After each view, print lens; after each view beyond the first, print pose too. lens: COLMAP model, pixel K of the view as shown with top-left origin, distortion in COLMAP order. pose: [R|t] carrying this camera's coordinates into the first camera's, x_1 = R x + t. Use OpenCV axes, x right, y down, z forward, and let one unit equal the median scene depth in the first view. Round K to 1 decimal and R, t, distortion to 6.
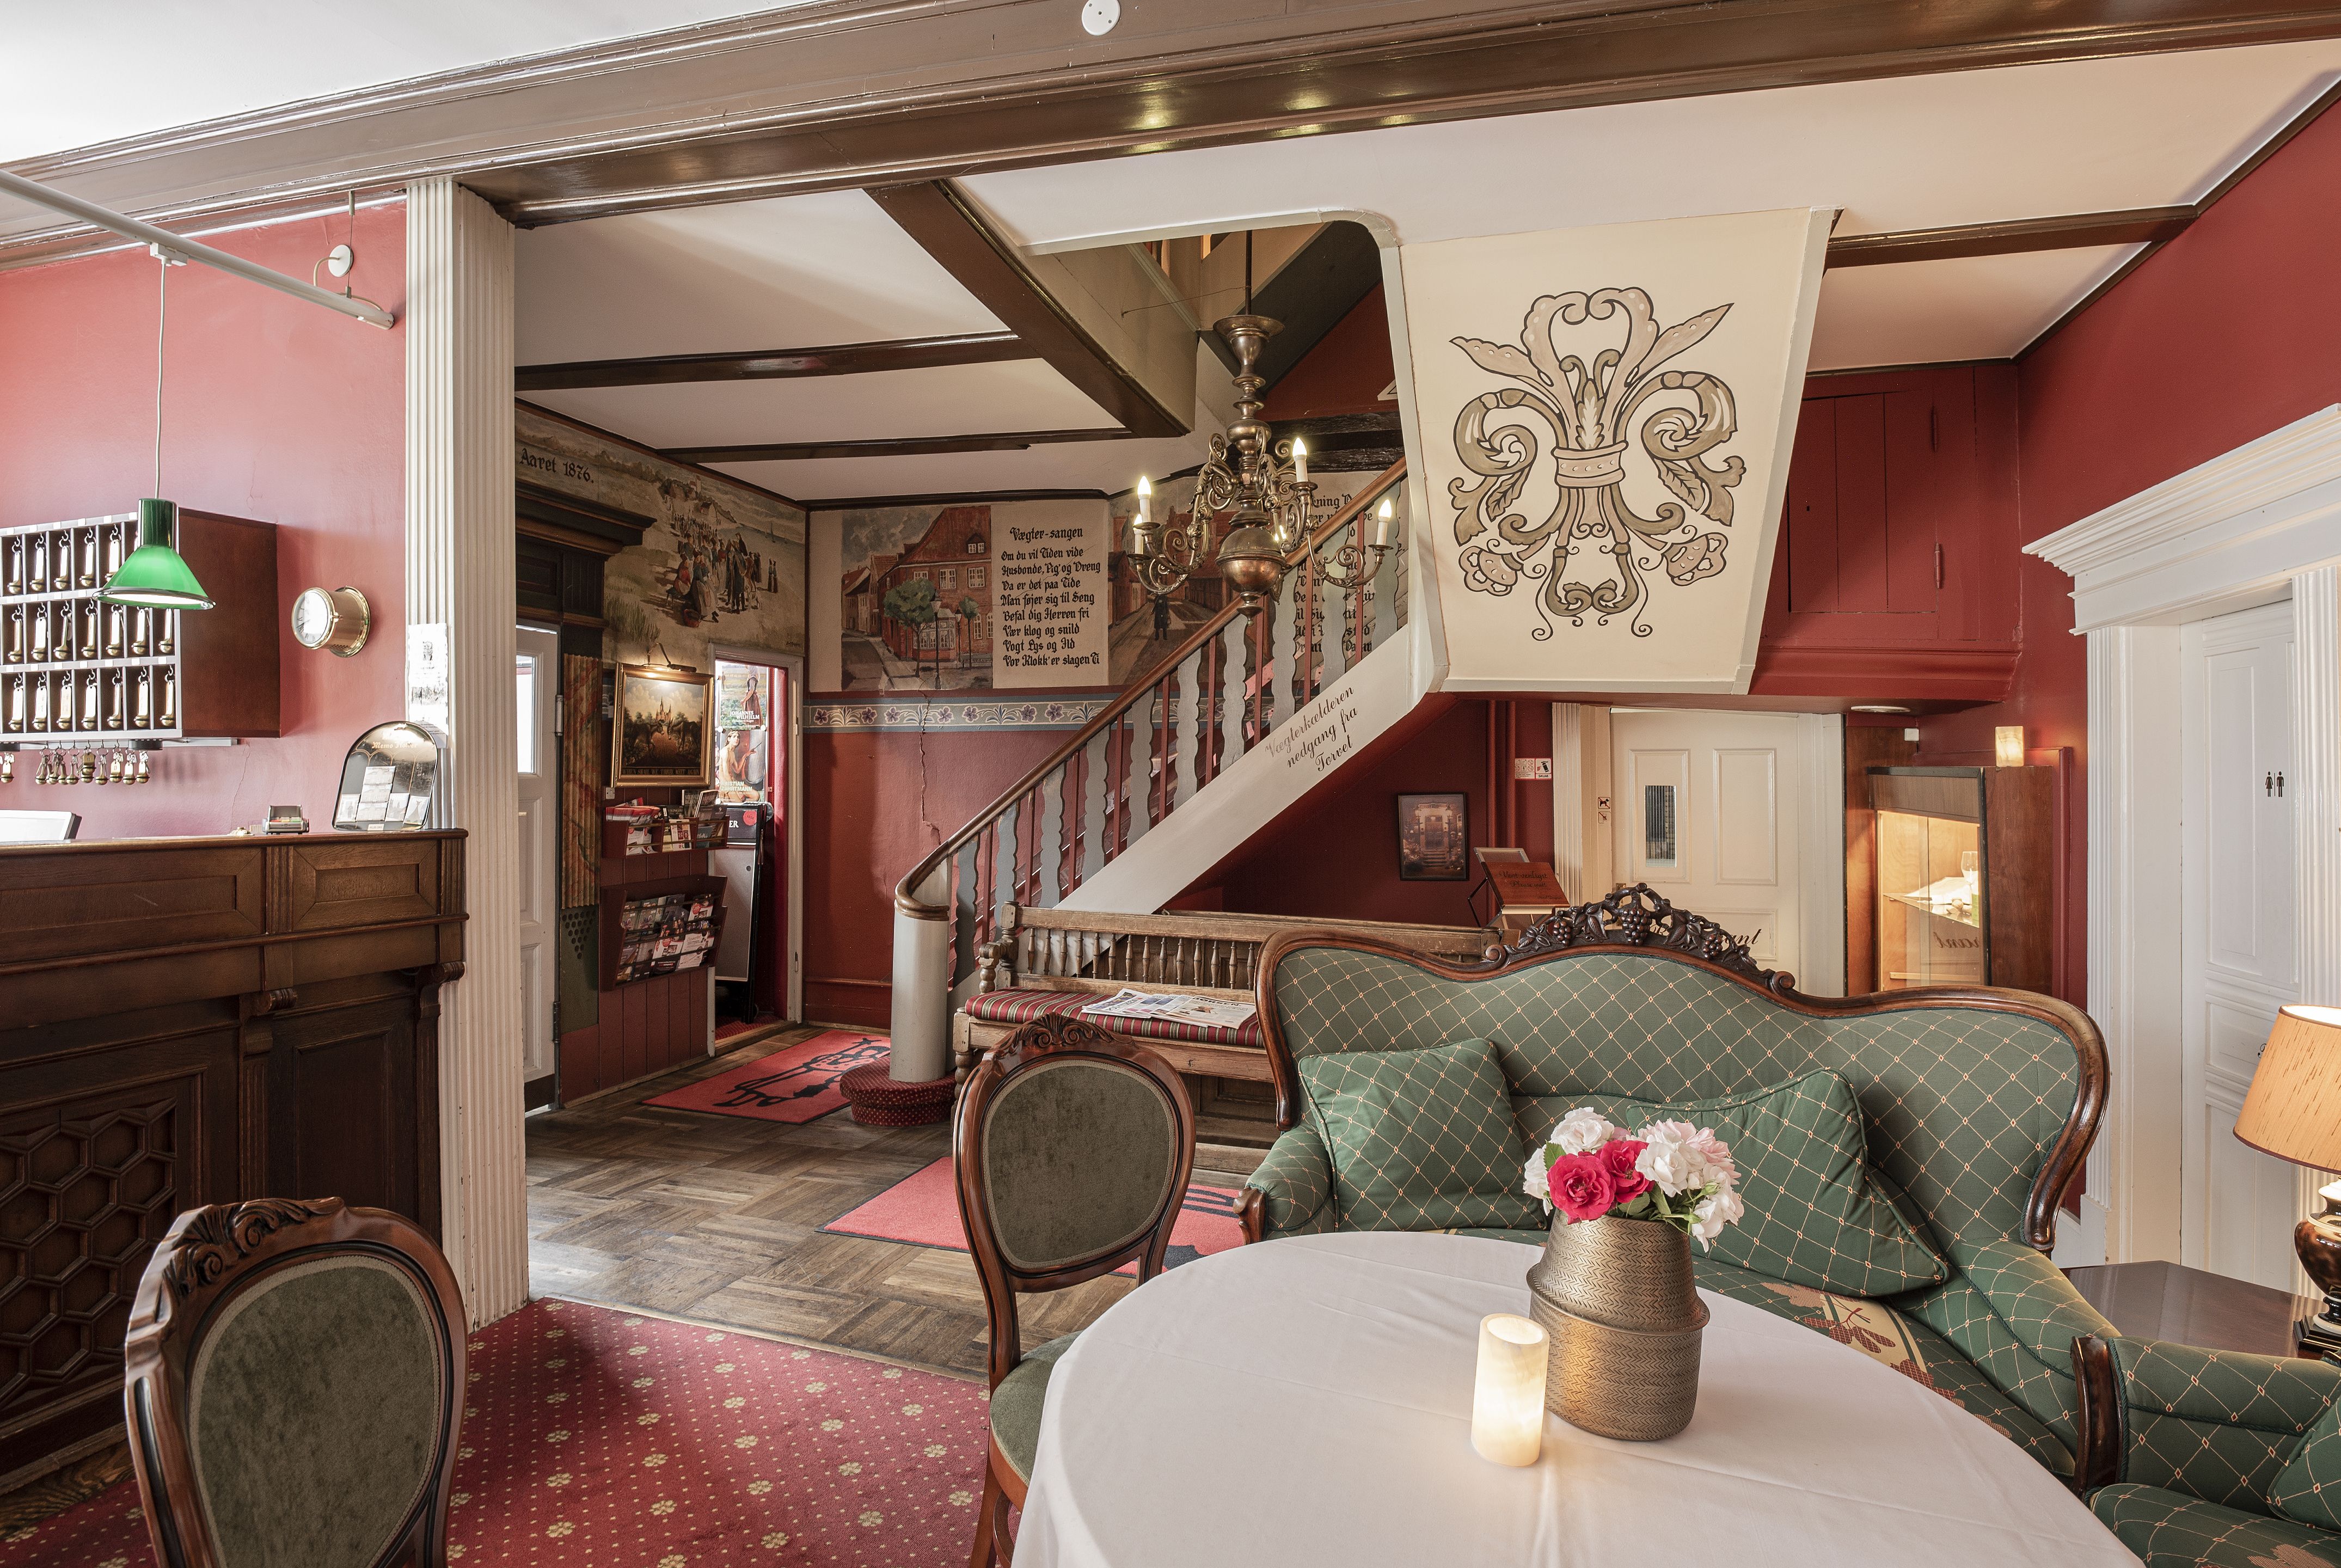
lens RADIAL K [[1168.9, 0, 1165.4], [0, 1168.9, 766.9], [0, 0, 1]] dist [-0.024145, -0.000025]
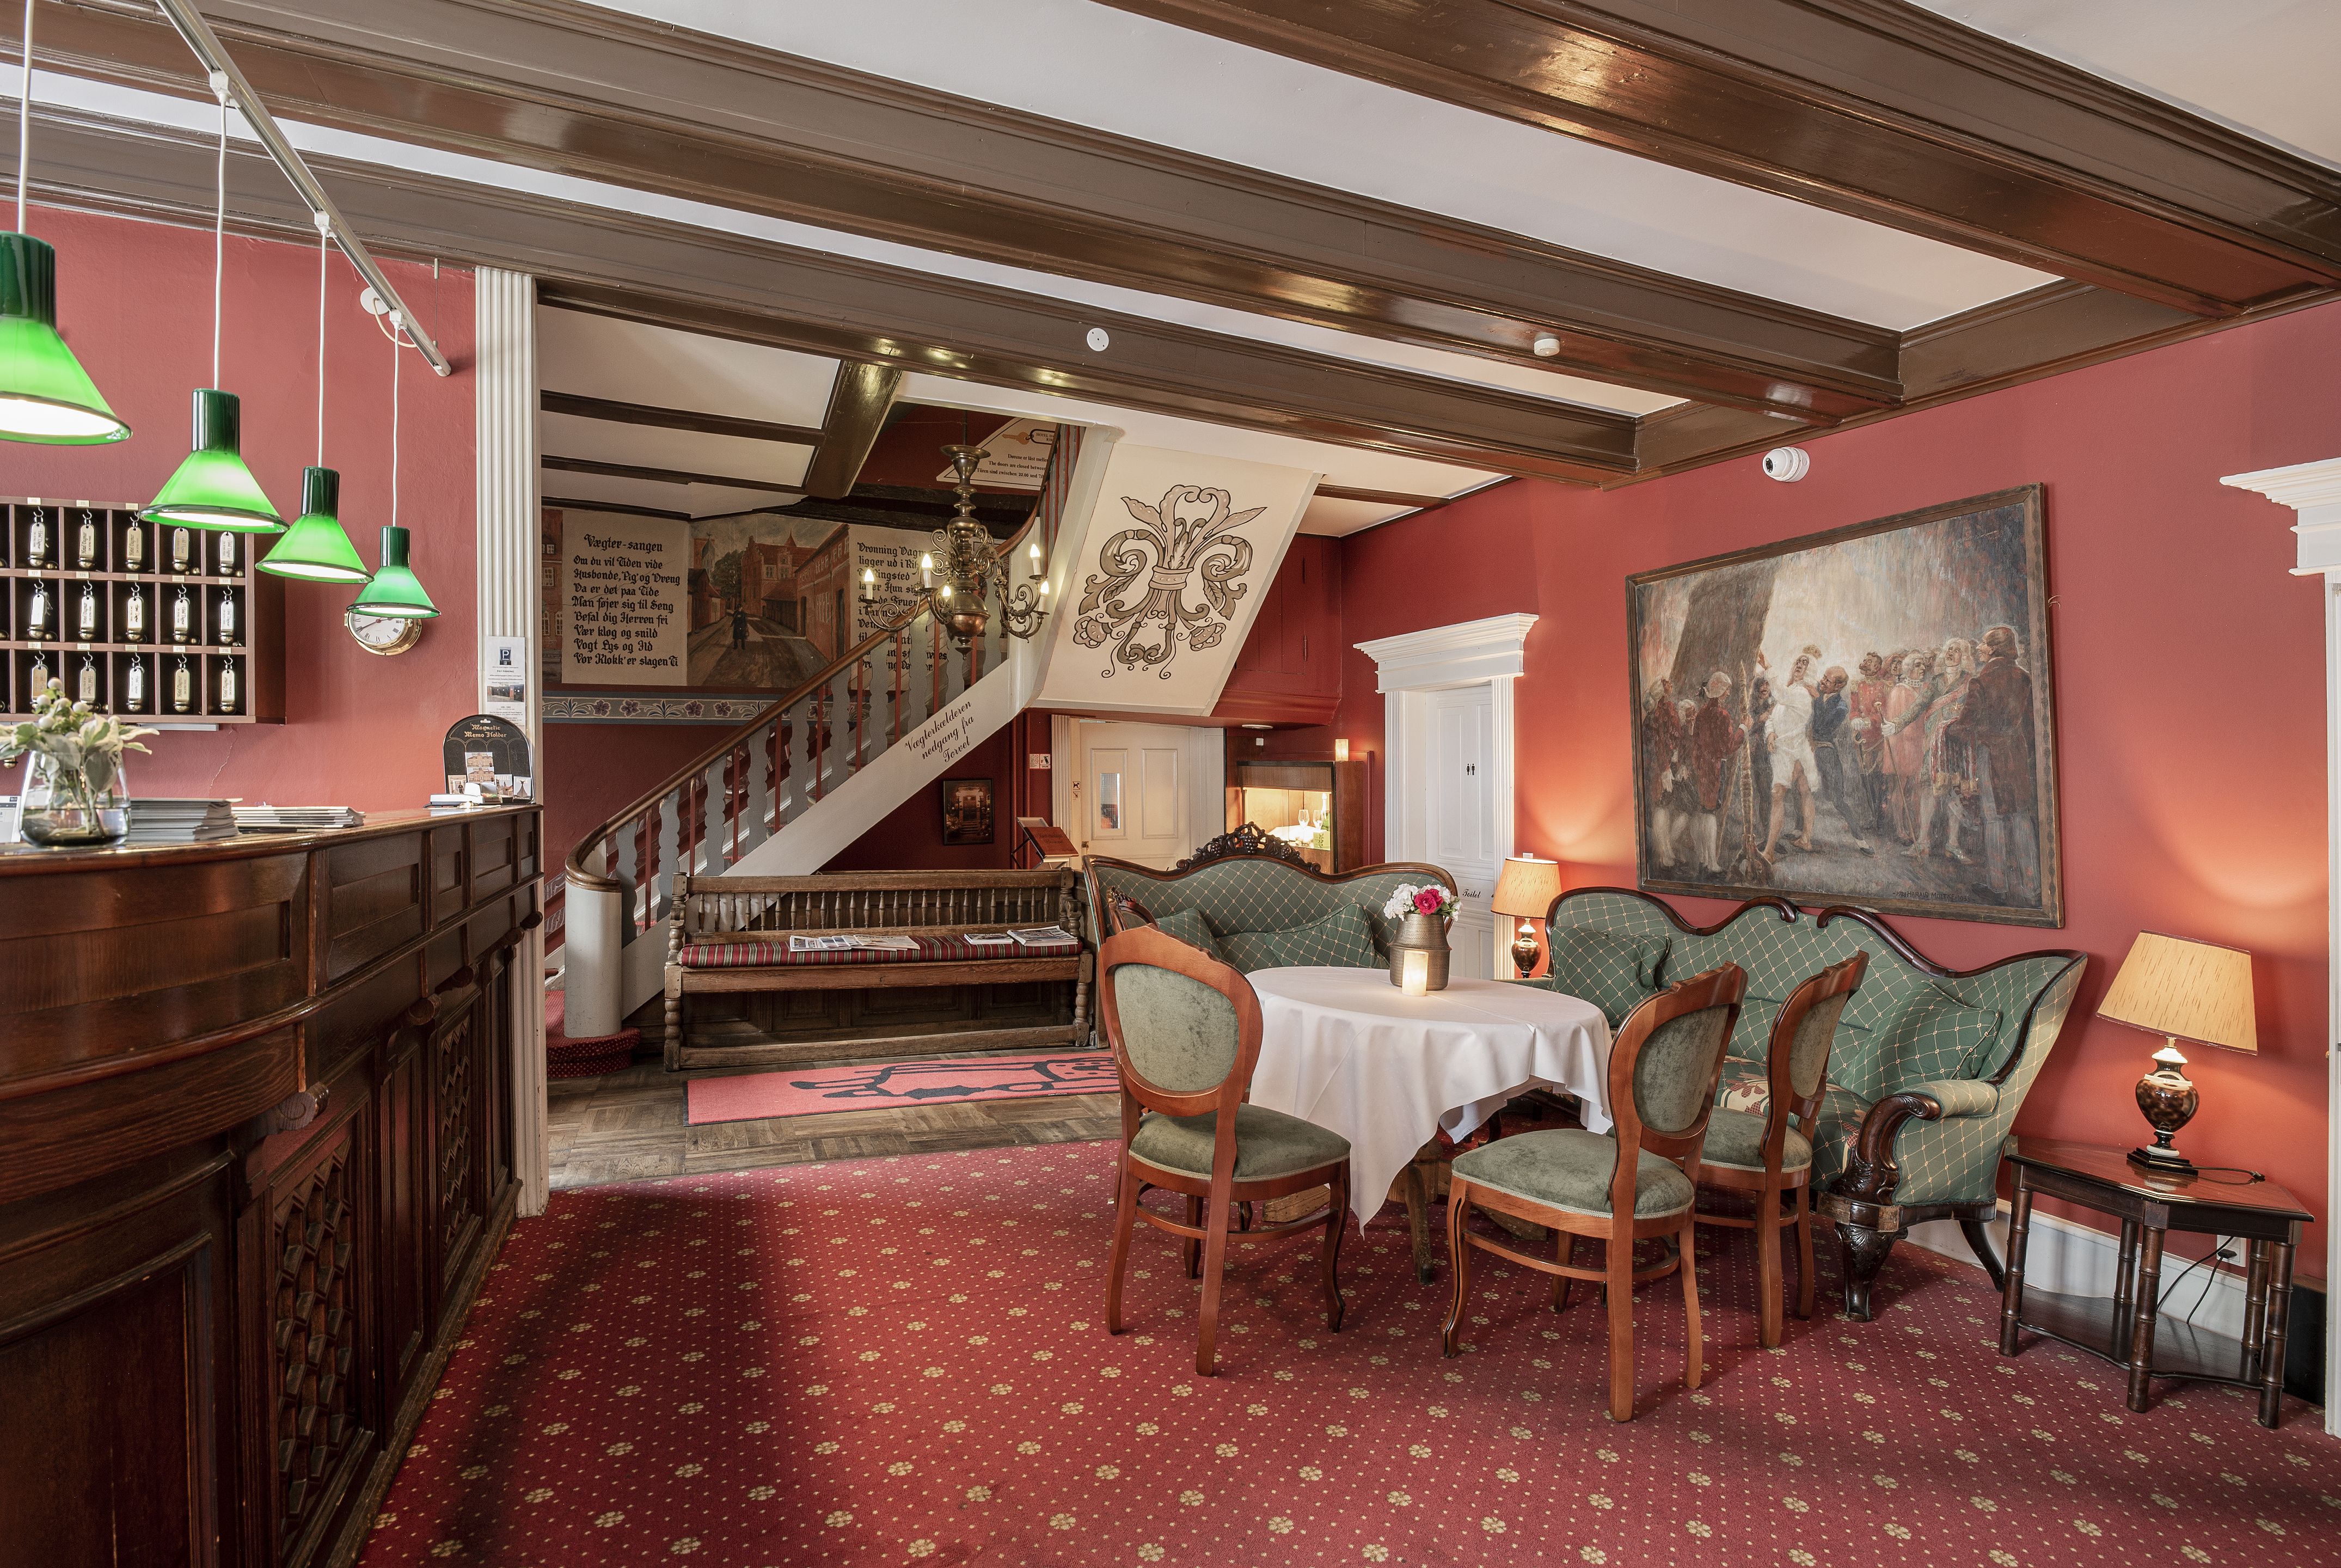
lens RADIAL K [[1168.9, 0, 1165.4], [0, 1168.9, 766.9], [0, 0, 1]] dist [-0.024145, -0.000025]
pose [[0.781655, 0.002719, 0.623705, -0.521524], [-0.005461, 0.999982, 0.002486, 0.004705], [-0.623687, -0.005349, 0.781656, -0.230237]]
